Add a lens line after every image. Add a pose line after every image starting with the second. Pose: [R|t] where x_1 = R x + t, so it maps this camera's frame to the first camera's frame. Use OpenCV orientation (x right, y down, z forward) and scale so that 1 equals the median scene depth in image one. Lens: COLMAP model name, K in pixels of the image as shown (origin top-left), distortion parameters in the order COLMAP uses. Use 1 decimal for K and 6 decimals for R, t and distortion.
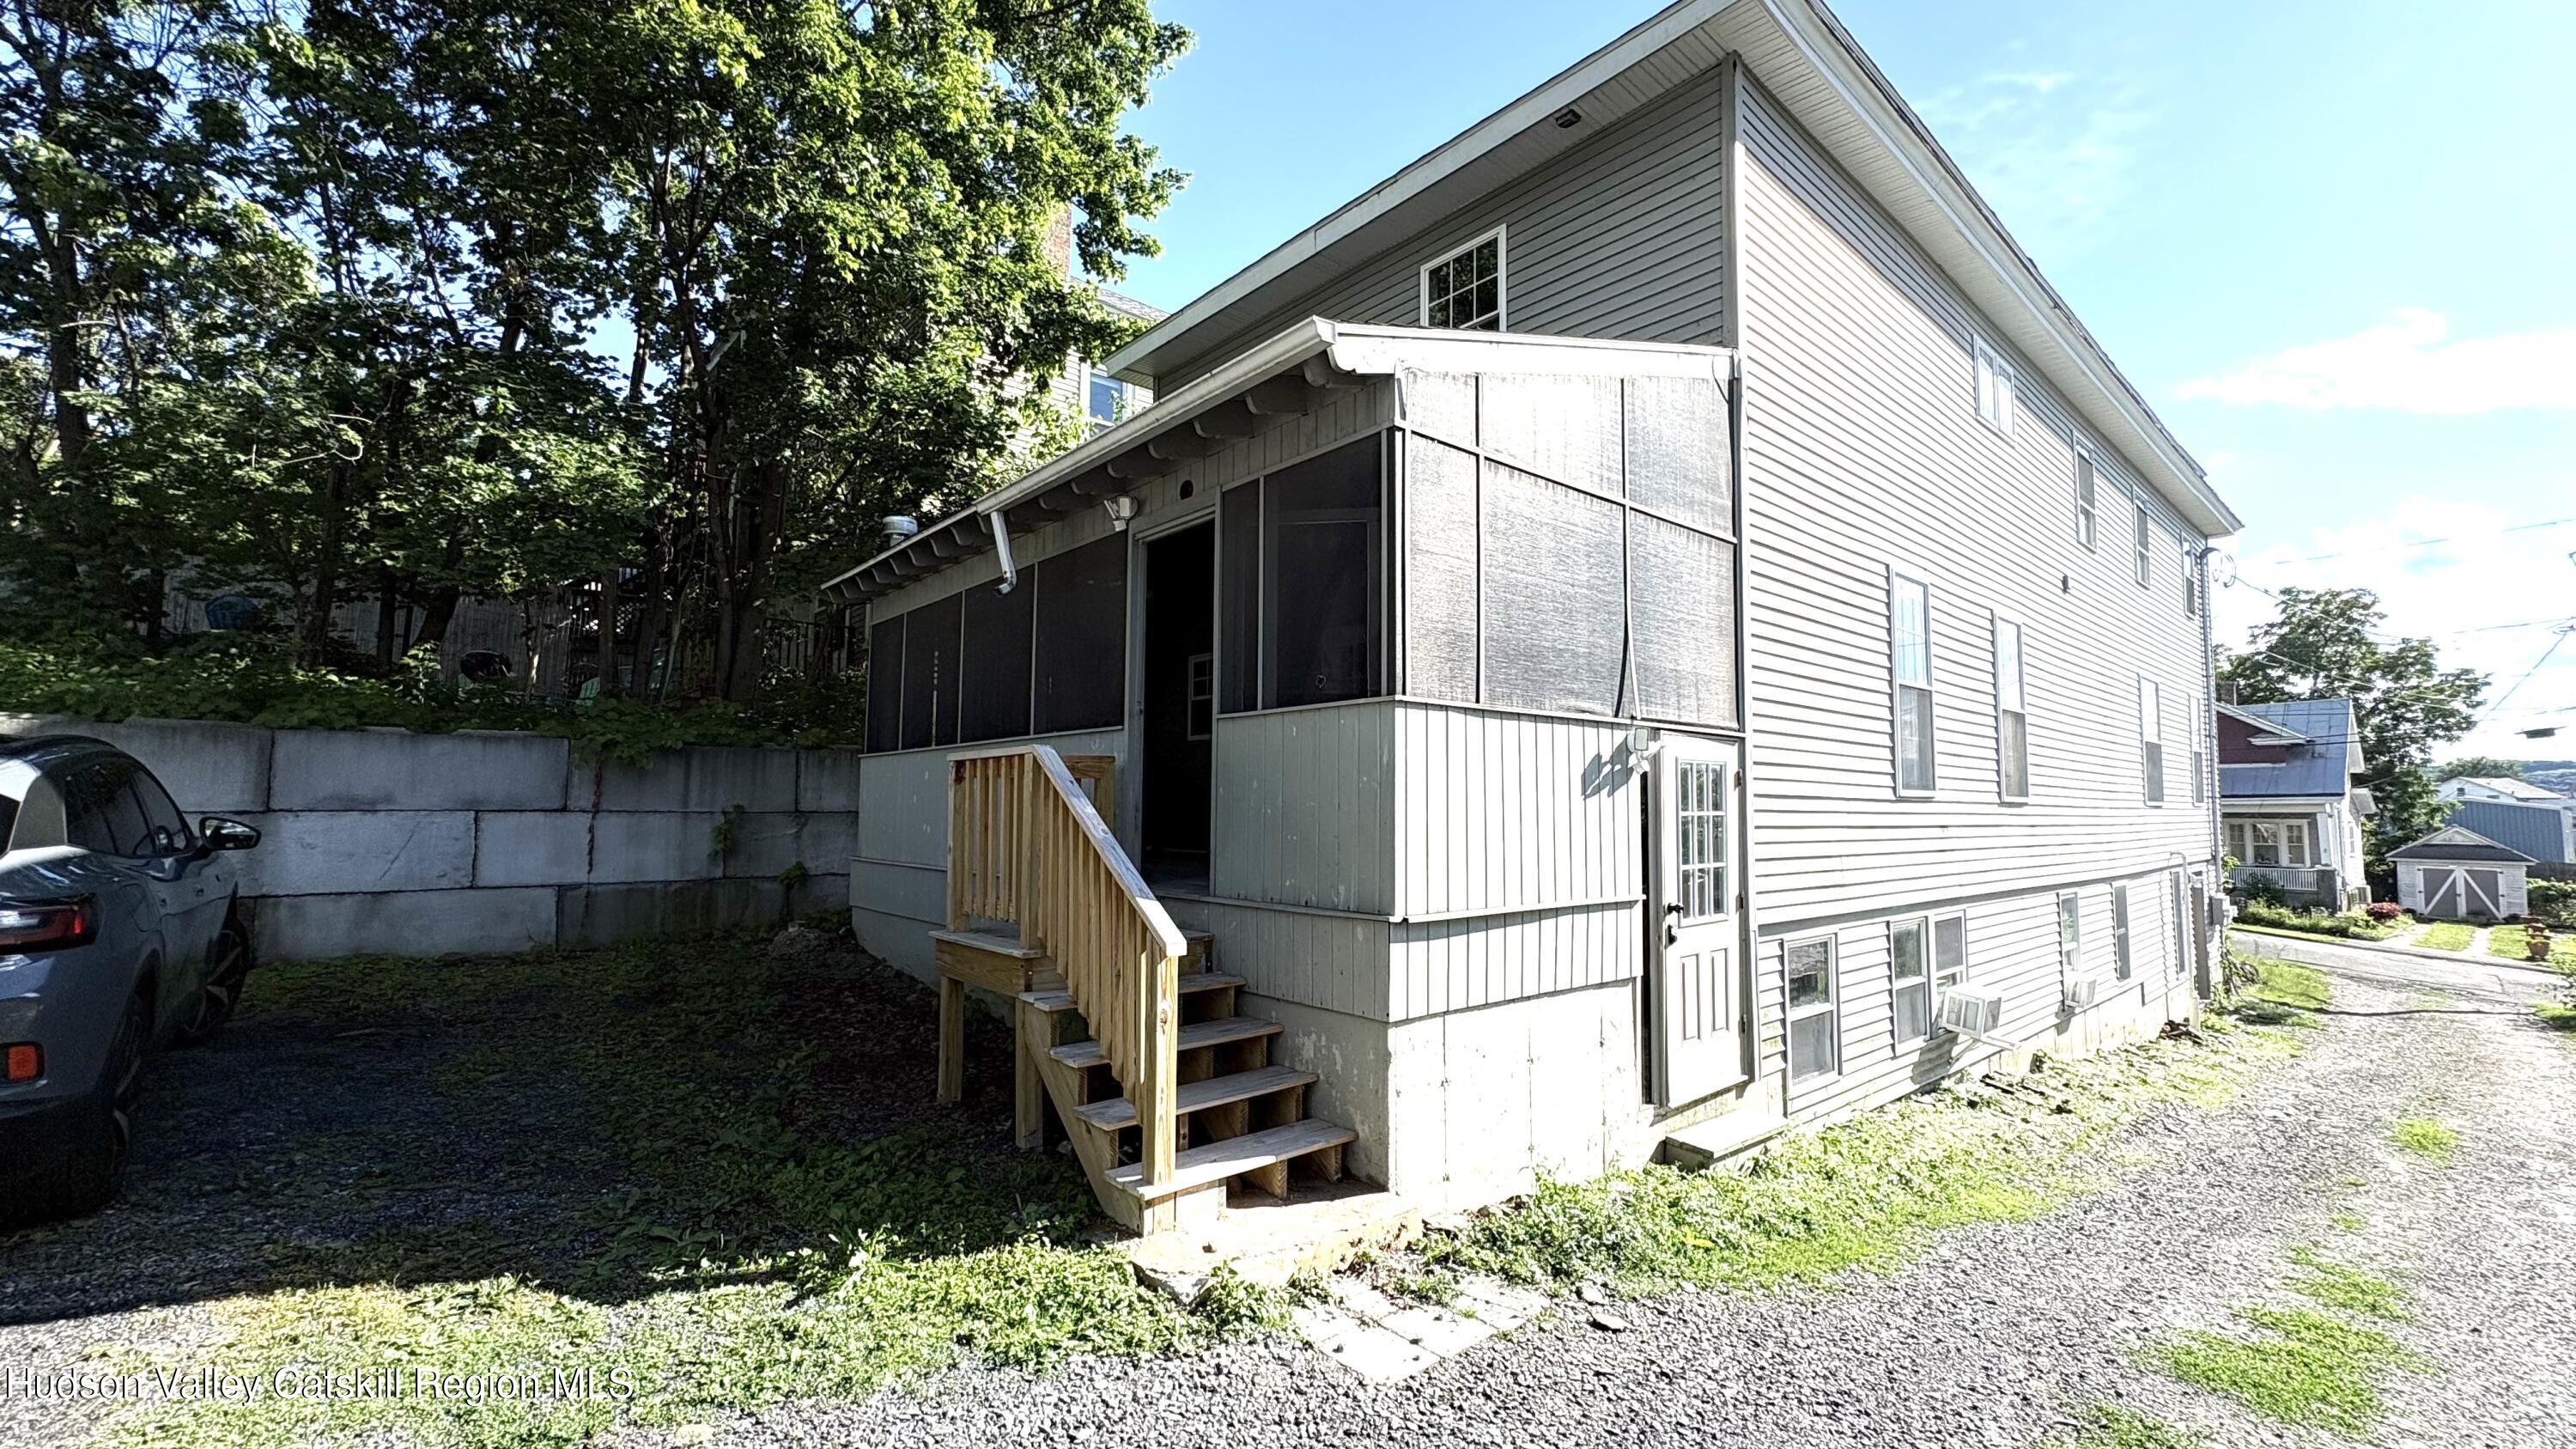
lens RADIAL K [[1028.1, 0, 1284.7], [0, 1028.1, 744.7], [0, 0, 1]] dist [-0.000780, 0.000033]
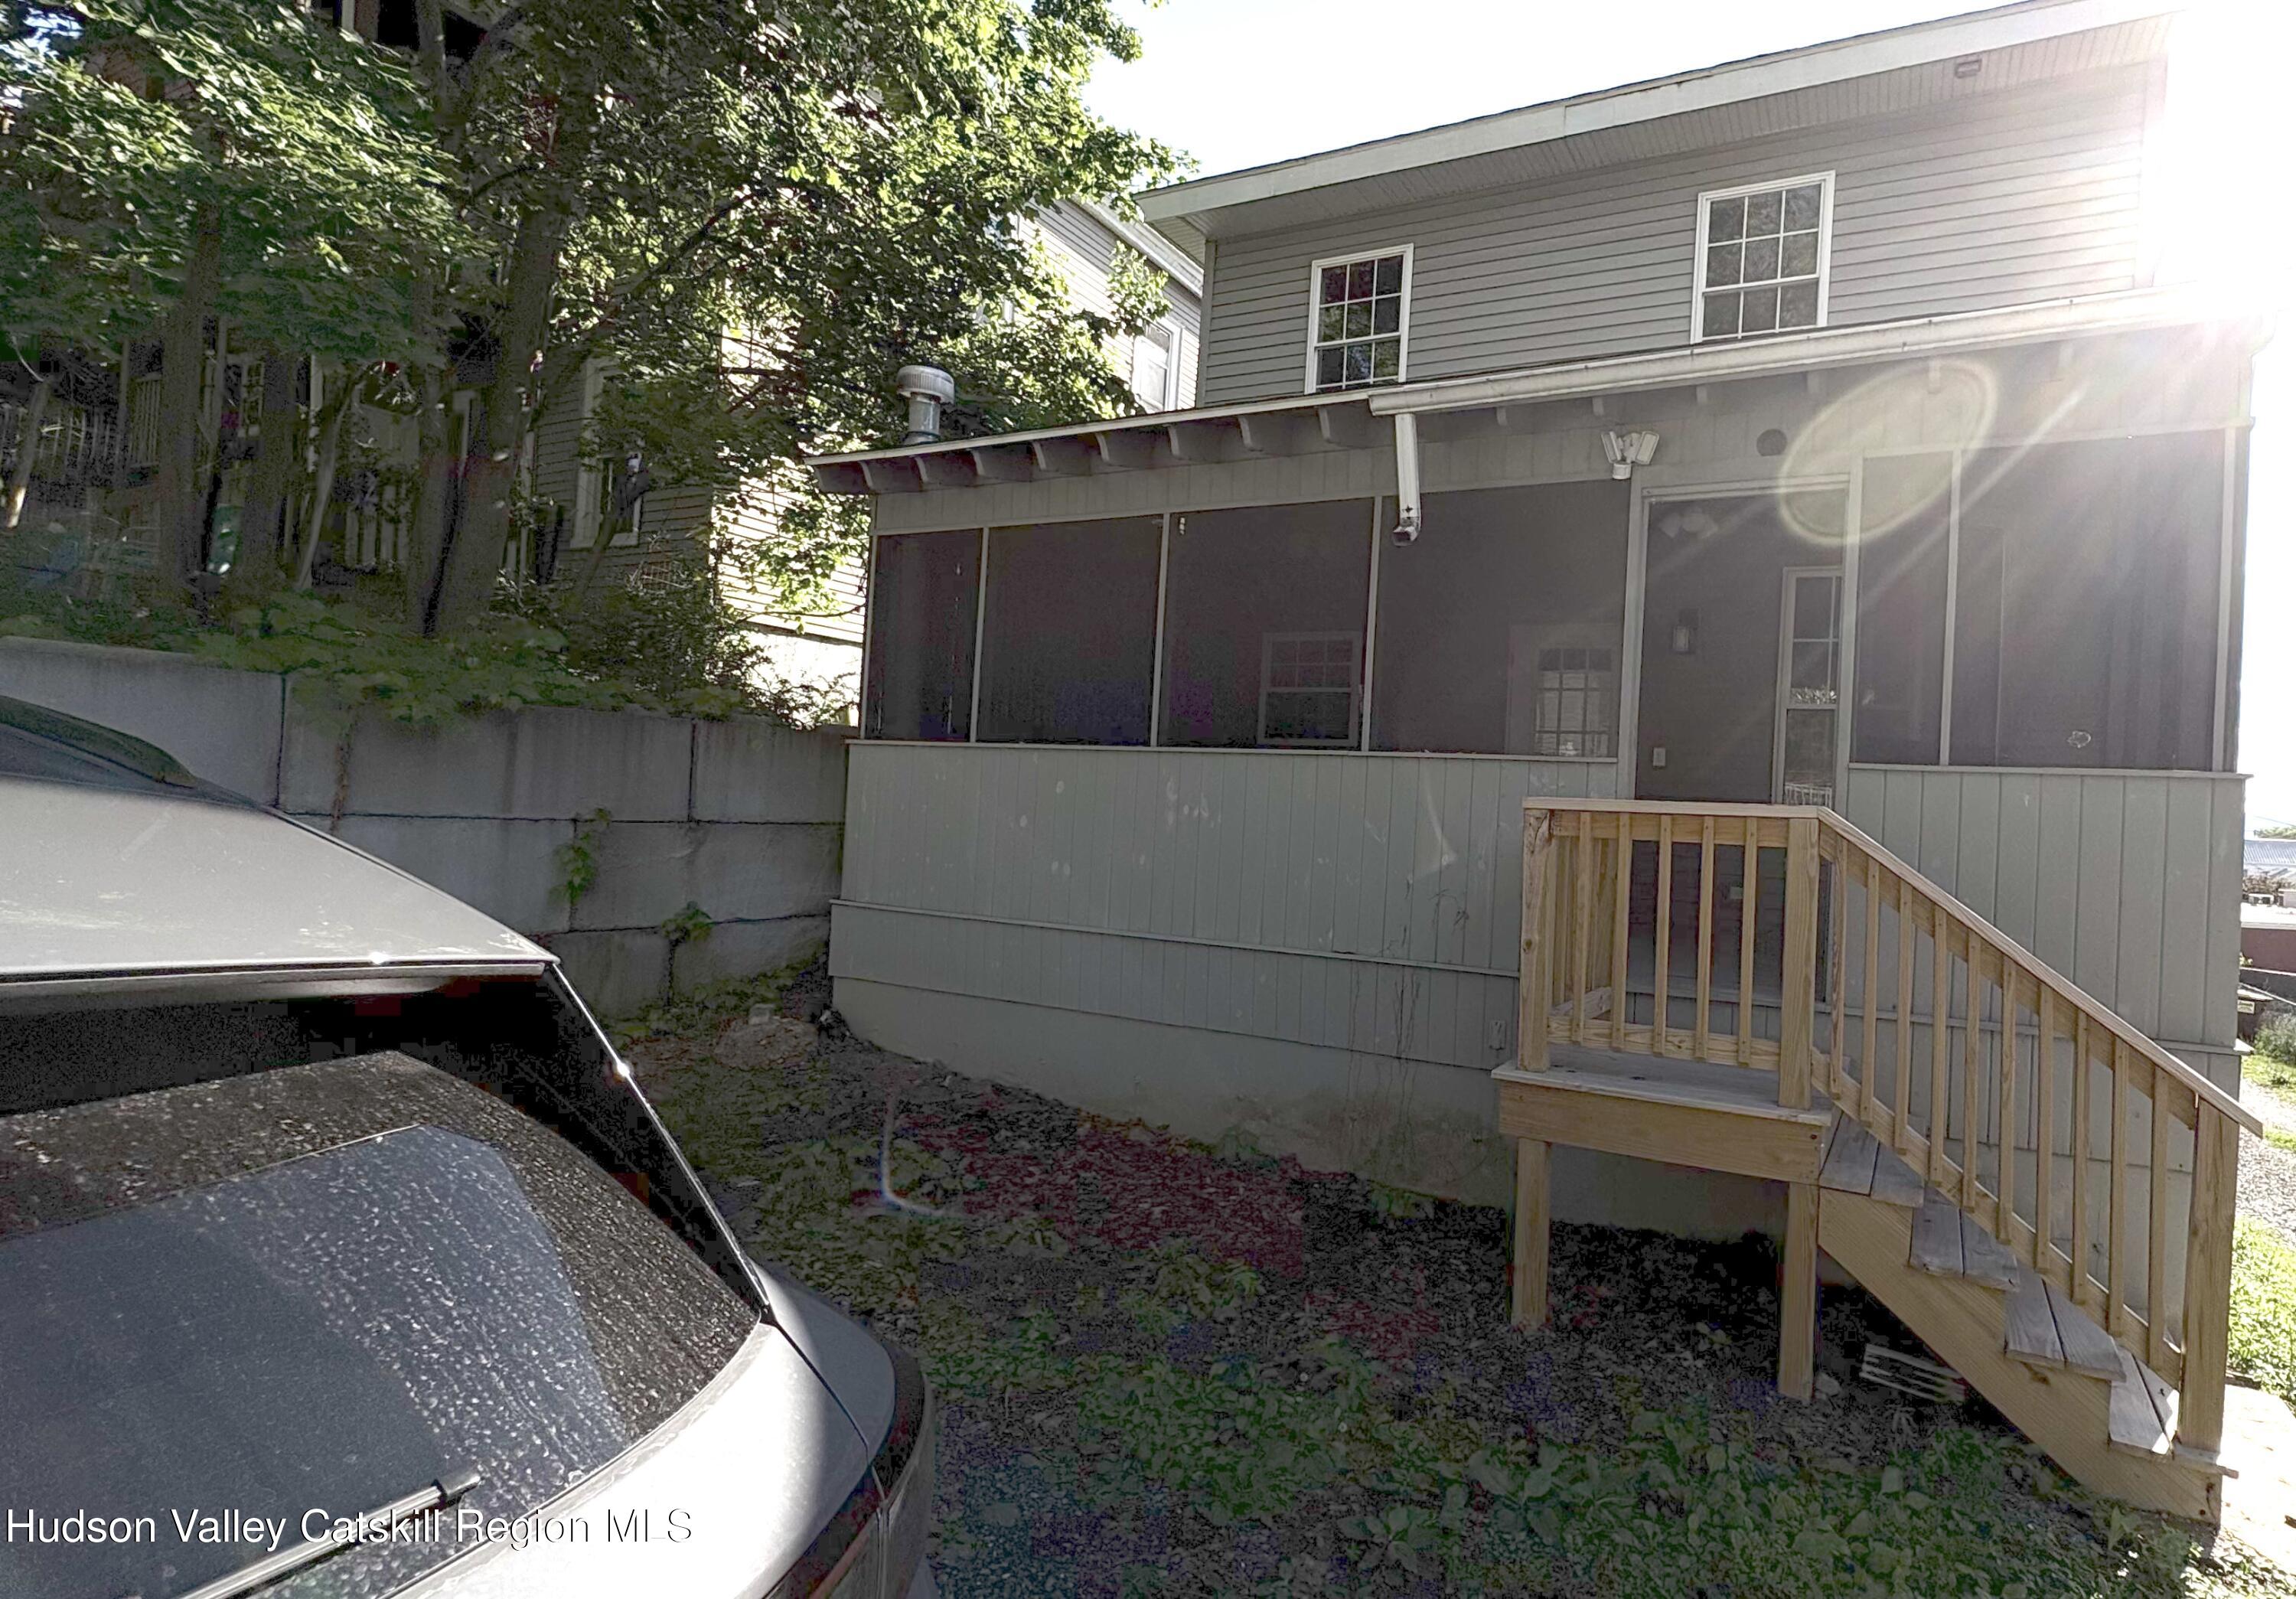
lens RADIAL K [[1129.4, 0, 1151.1], [0, 1129.4, 783.1], [0, 0, 1]] dist [0.001741, 0.000205]
pose [[0.904911, 0.043982, 0.423322, -0.537075], [-0.071860, 0.996155, 0.050113, -0.011159], [-0.419490, -0.075768, 0.904592, 0.291986]]
